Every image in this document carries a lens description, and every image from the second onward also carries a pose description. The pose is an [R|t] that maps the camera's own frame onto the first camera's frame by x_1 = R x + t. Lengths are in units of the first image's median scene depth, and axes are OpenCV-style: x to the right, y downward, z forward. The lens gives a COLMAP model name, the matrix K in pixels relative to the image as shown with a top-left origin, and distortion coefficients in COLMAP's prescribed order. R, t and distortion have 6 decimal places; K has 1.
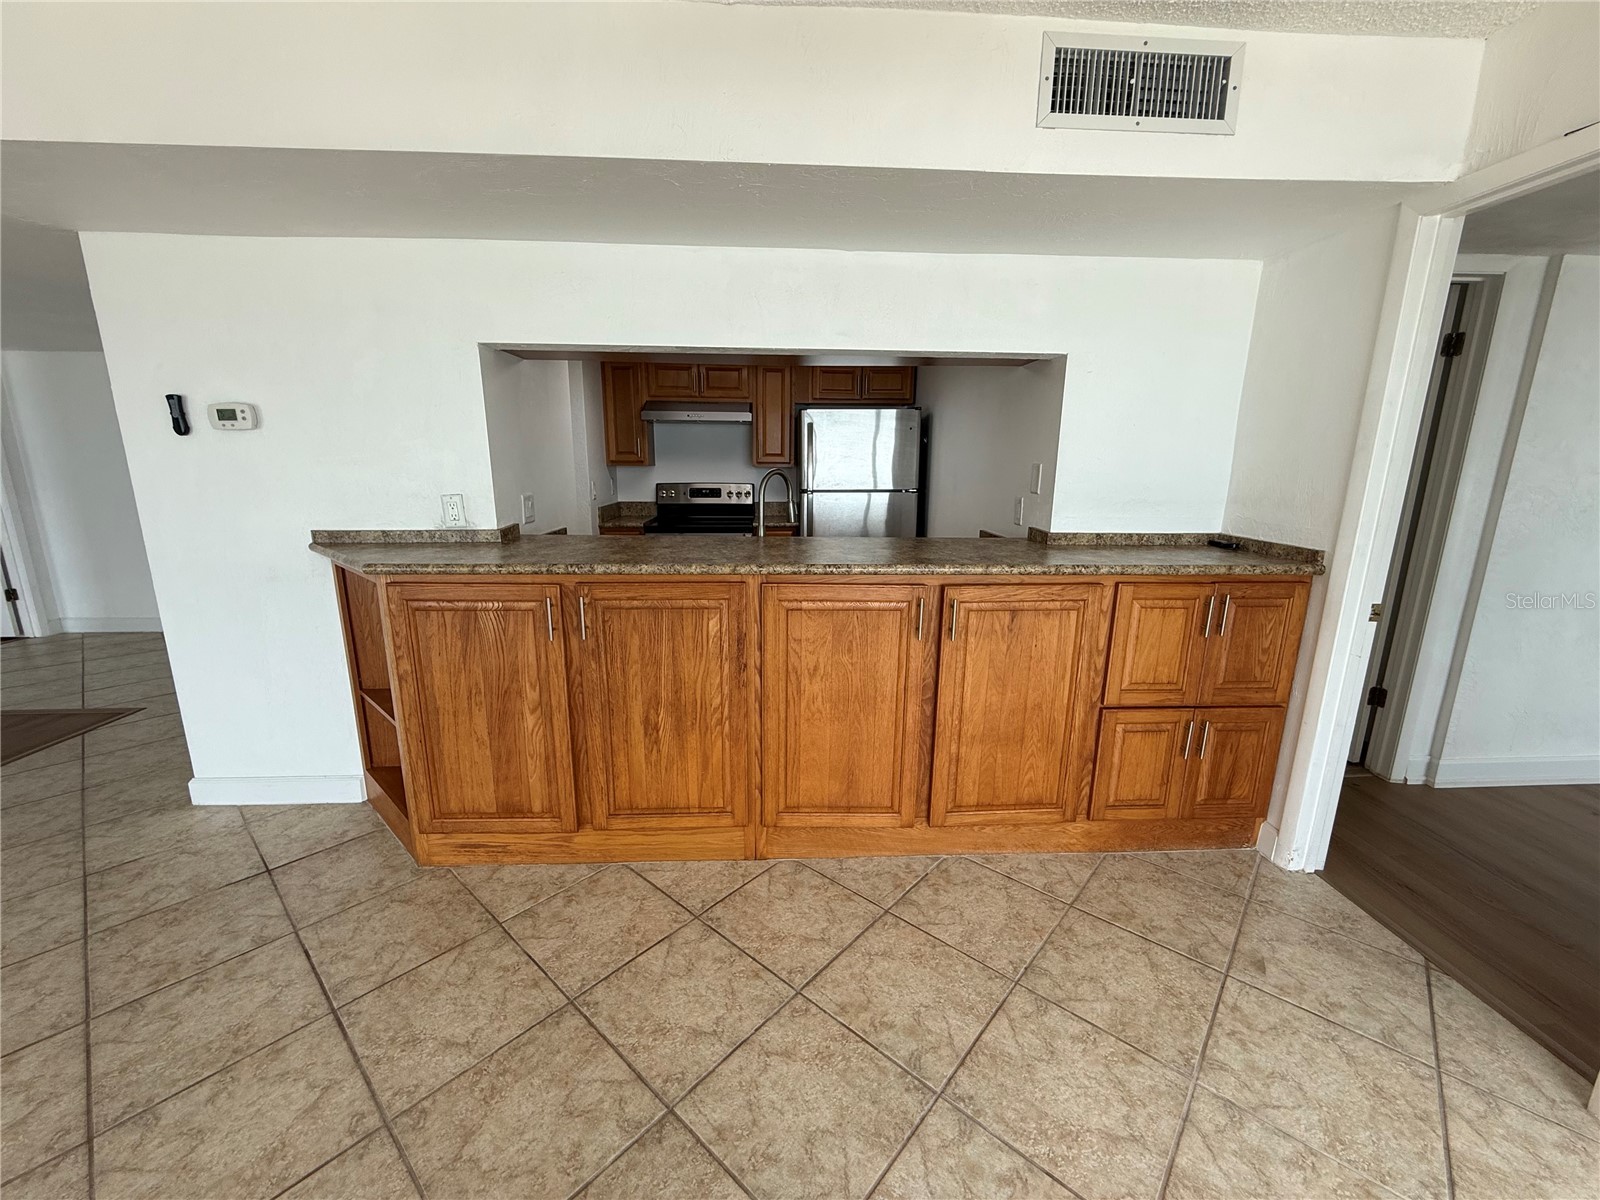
lens RADIAL K [[641.5, 0, 799.8], [0, 641.5, 595.5], [0, 0, 1]] dist [0.001459, 0.000173]
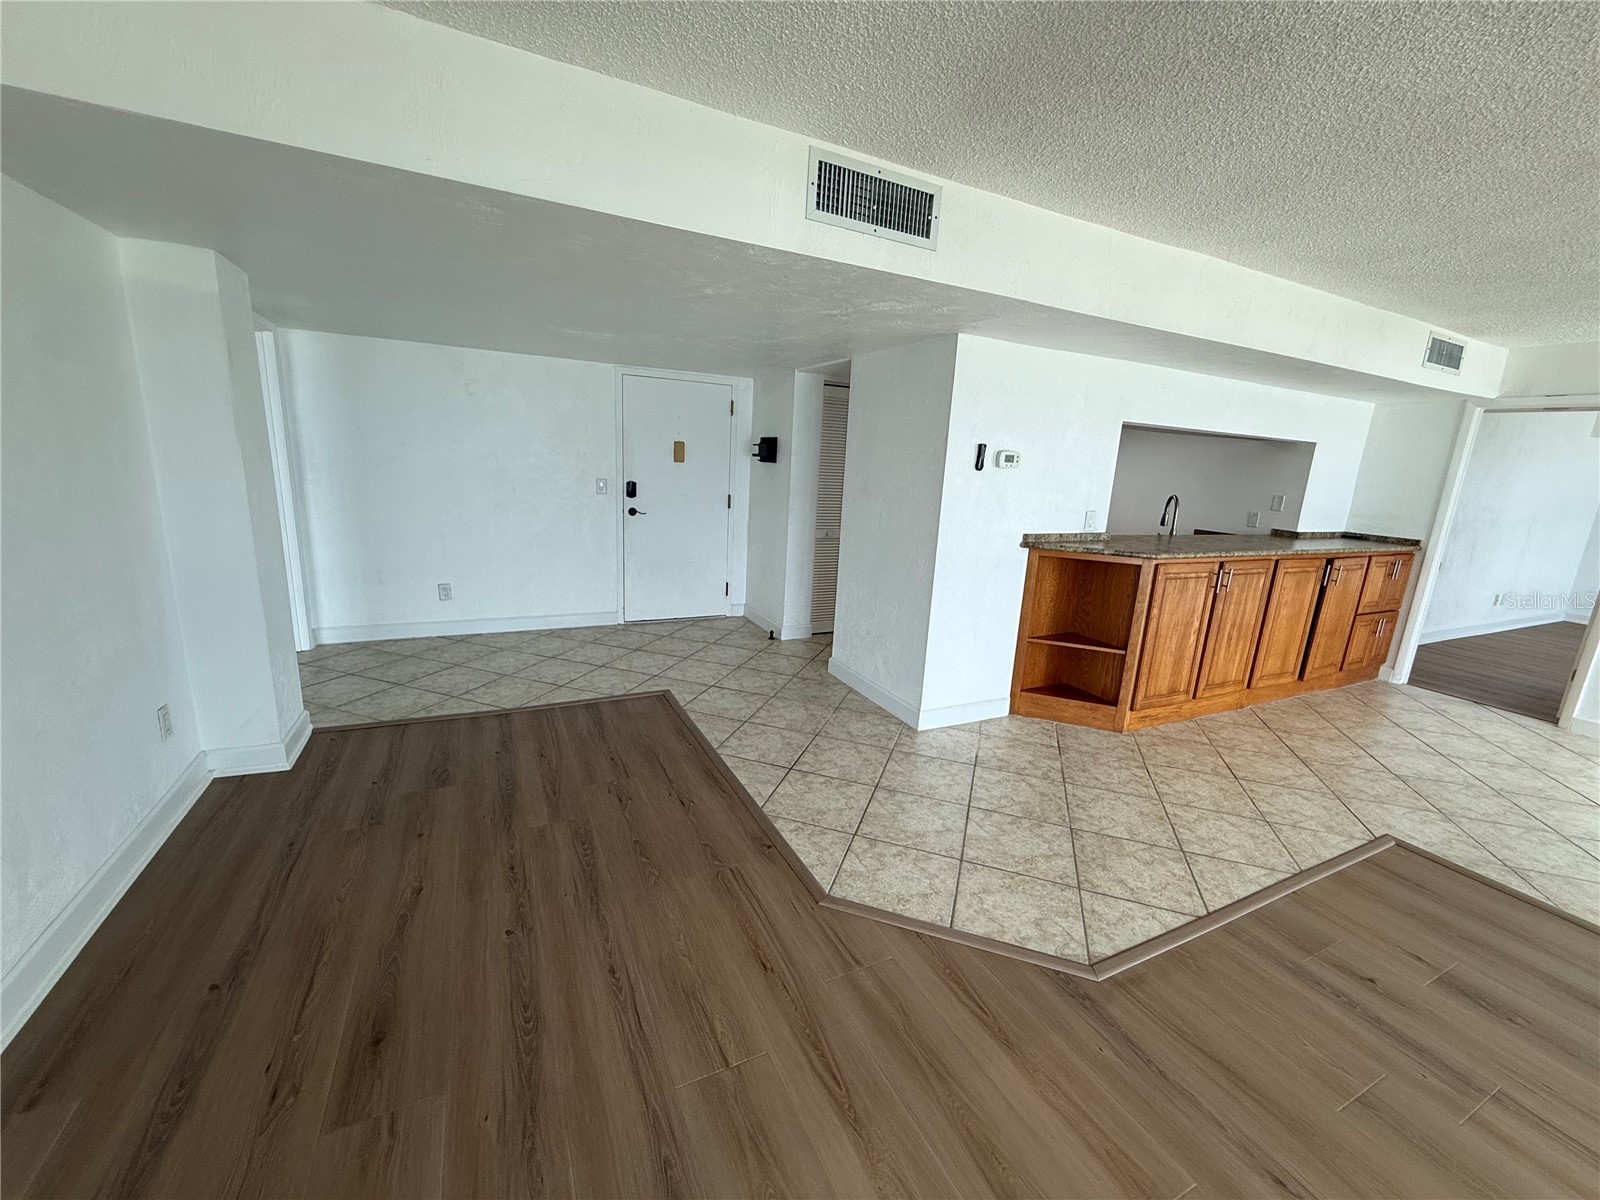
lens RADIAL K [[641.5, 0, 790.7], [0, 641.5, 601.1], [0, 0, 1]] dist [0.001459, 0.000173]
pose [[0.915596, -0.049153, 0.399084, -2.045799], [0.039710, 0.998702, 0.031901, -0.013812], [-0.400134, -0.013361, 0.916359, -0.194559]]
